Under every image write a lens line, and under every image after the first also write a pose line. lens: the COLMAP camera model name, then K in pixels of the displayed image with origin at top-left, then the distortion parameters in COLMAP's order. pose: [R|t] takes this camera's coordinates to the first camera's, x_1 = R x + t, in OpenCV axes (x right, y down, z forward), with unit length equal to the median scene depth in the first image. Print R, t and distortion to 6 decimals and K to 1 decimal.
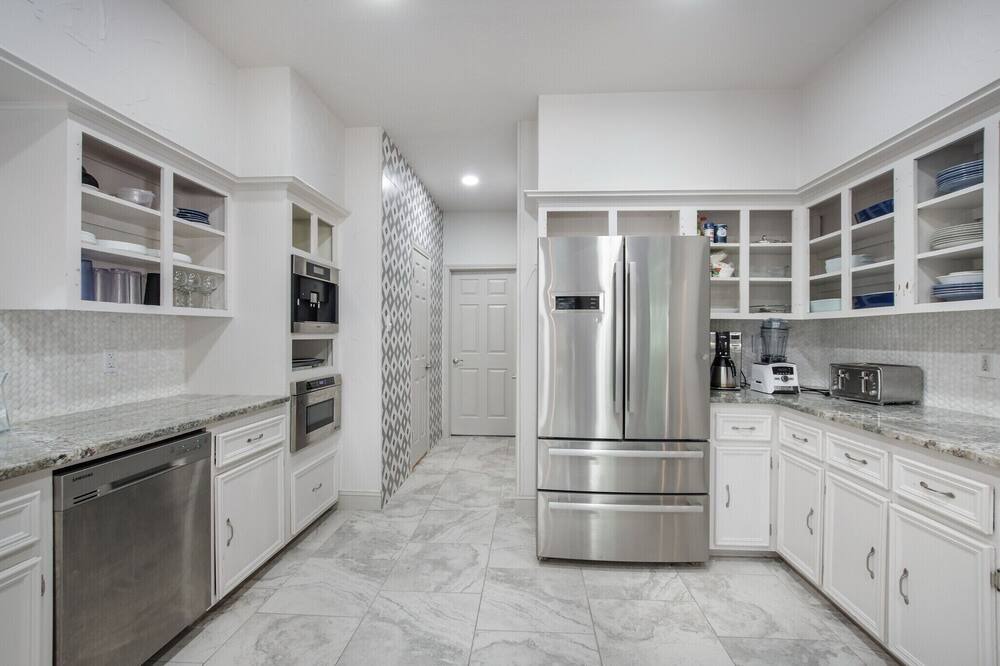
lens RADIAL K [[440.0, 0, 502.0], [0, 440.0, 335.2], [0, 0, 1]] dist [-0.012374, 0.000716]
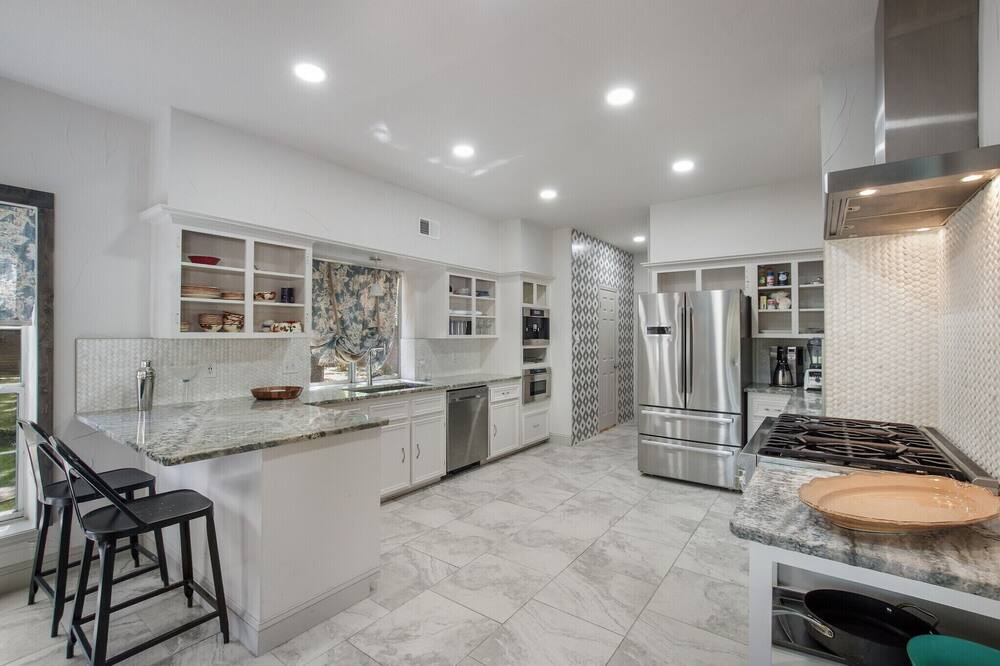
lens RADIAL K [[440.0, 0, 502.0], [0, 440.0, 335.2], [0, 0, 1]] dist [-0.012374, 0.000716]
pose [[0.837242, -0.003987, -0.546818, 0.565854], [0.000908, 0.999982, -0.005900, -0.040971], [0.546832, 0.004443, 0.837231, -0.776369]]
